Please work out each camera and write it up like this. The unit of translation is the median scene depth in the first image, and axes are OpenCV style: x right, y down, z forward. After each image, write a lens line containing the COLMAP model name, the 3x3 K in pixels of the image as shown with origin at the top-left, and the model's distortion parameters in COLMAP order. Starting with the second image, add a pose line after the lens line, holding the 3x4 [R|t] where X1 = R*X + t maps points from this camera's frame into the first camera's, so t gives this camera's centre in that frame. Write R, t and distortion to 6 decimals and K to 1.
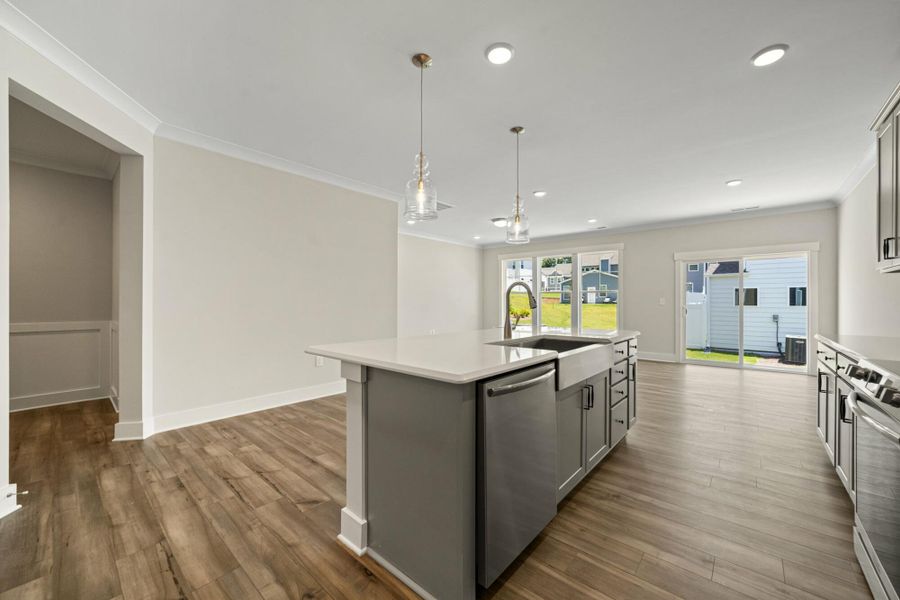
lens RADIAL K [[347.9, 0, 457.7], [0, 347.9, 301.2], [0, 0, 1]] dist [-0.023711, 0.006758]
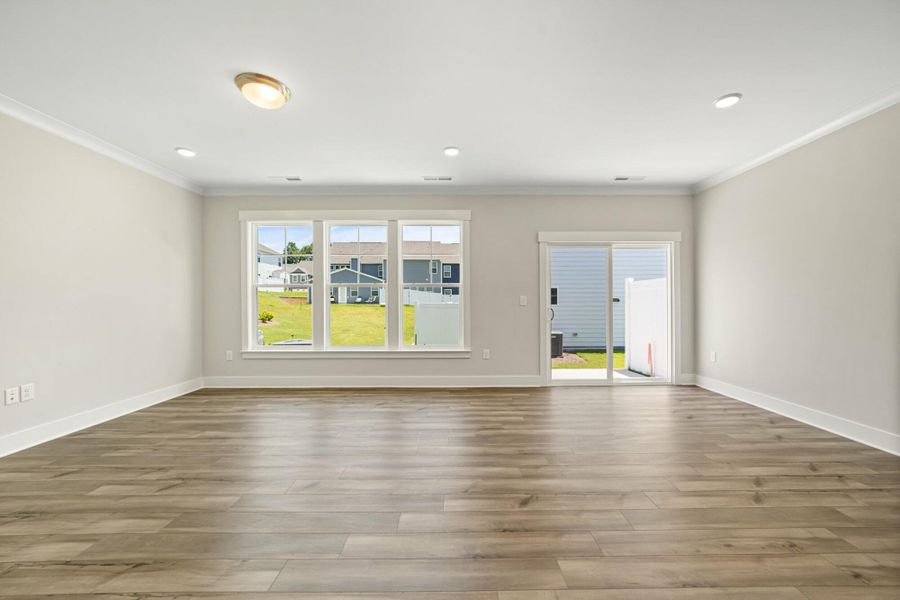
lens RADIAL K [[347.9, 0, 457.7], [0, 347.9, 301.2], [0, 0, 1]] dist [-0.023711, 0.006758]
pose [[0.755638, -0.004116, 0.654976, 0.102543], [0.004146, 0.999990, 0.001500, 0.003029], [-0.654976, 0.001582, 0.755648, 1.567096]]
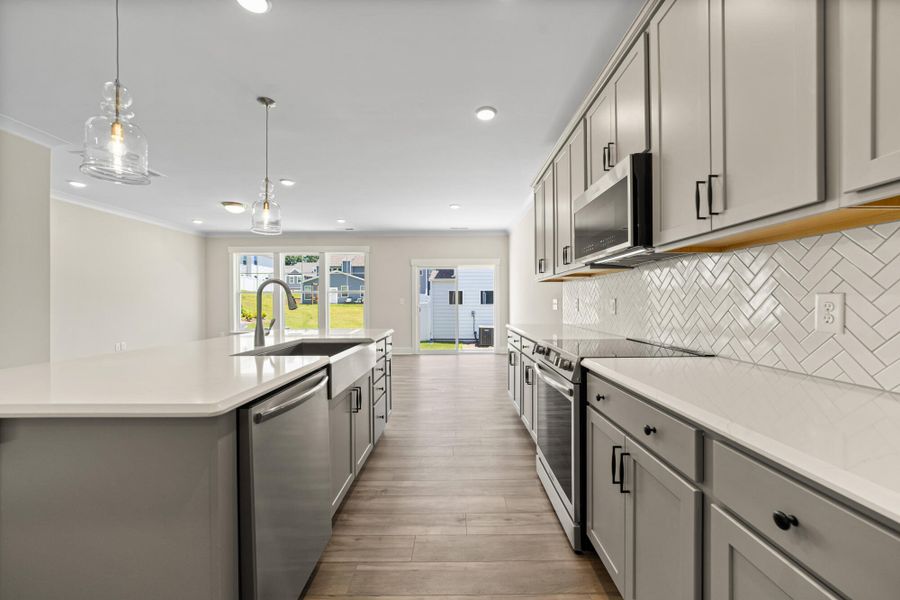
lens RADIAL K [[347.9, 0, 457.7], [0, 347.9, 301.2], [0, 0, 1]] dist [-0.023711, 0.006758]
pose [[0.755465, -0.003483, 0.655179, -0.038014], [0.004133, 0.999991, 0.000550, 0.000618], [-0.655176, 0.002292, 0.755473, 0.062691]]
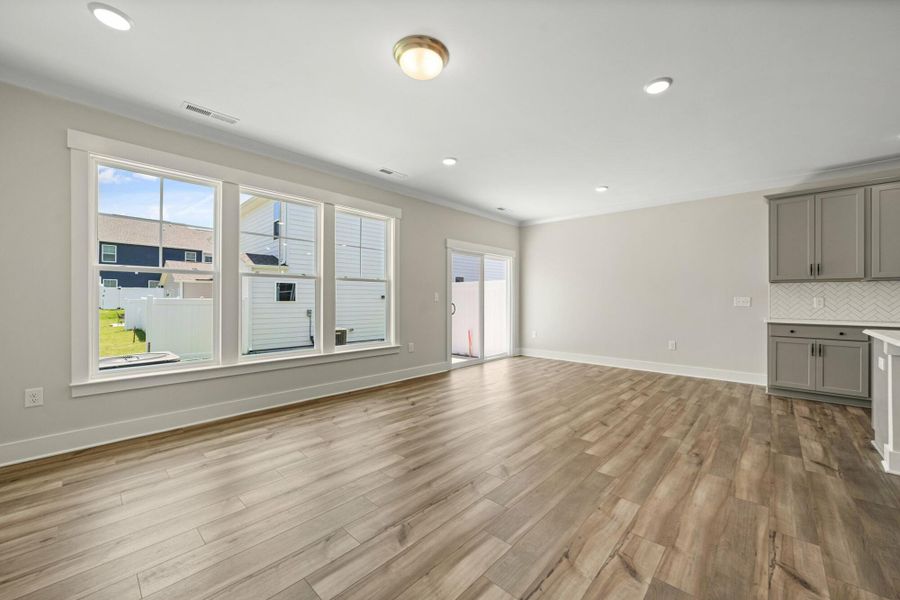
lens RADIAL K [[354.3, 0, 456.4], [0, 354.3, 296.3], [0, 0, 1]] dist [0.000665, 0.000403]
pose [[0.024122, 0.004375, 0.999699, -0.601853], [-0.006558, 0.999970, -0.004218, 0.006104], [-0.999688, -0.006454, 0.024150, 2.615778]]
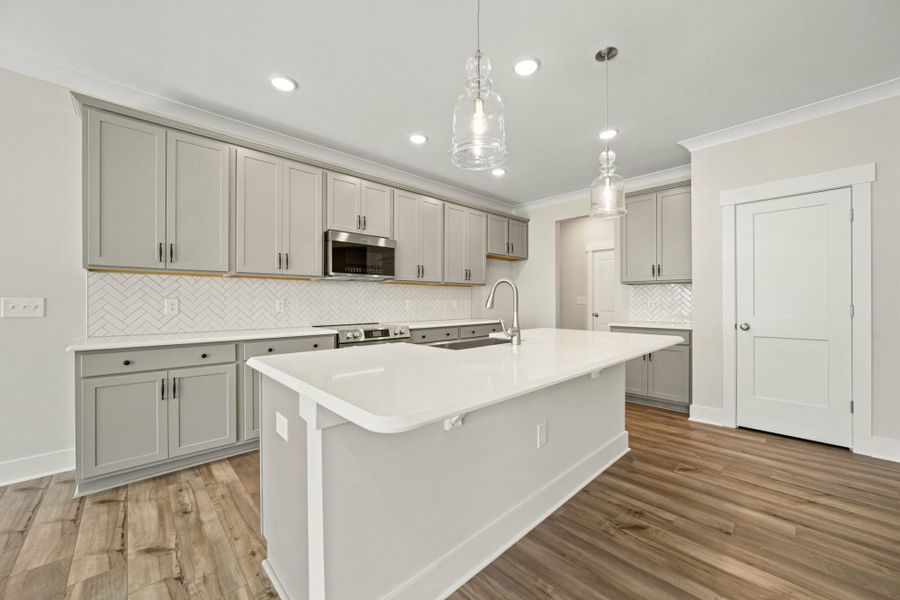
lens RADIAL K [[344.0, 0, 457.5], [0, 344.0, 302.6], [0, 0, 1]] dist [-0.005152, 0.000683]
pose [[-0.994982, -0.000211, 0.100053, 0.200062], [0.000004, 0.999998, 0.002147, 0.003336], [-0.100053, 0.002137, -0.994980, 1.842132]]
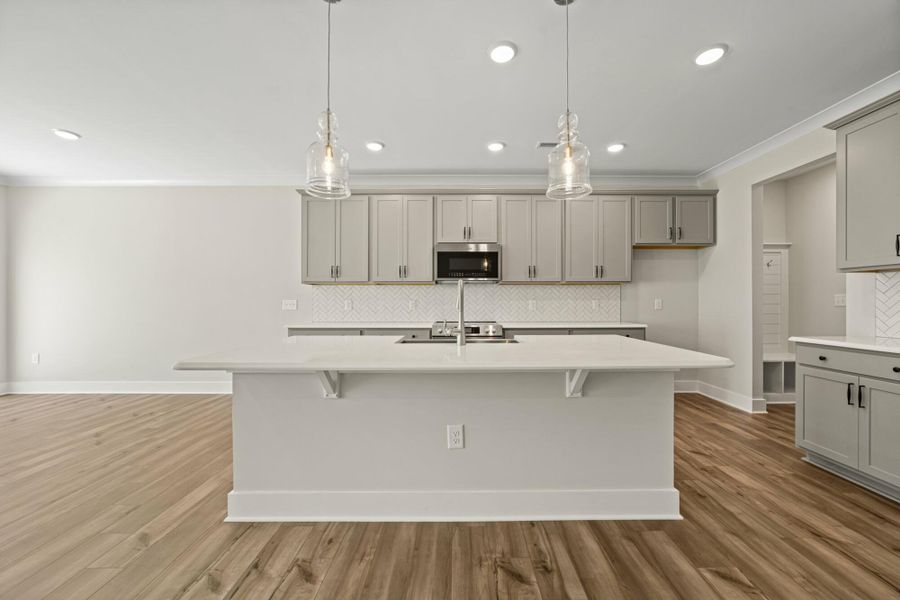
lens RADIAL K [[344.0, 0, 457.5], [0, 344.0, 302.6], [0, 0, 1]] dist [-0.005152, 0.000683]
pose [[-0.654405, -0.002715, 0.756139, -0.485358], [-0.001665, 0.999996, 0.002150, 0.001700], [-0.756142, 0.000148, -0.654407, 1.555301]]
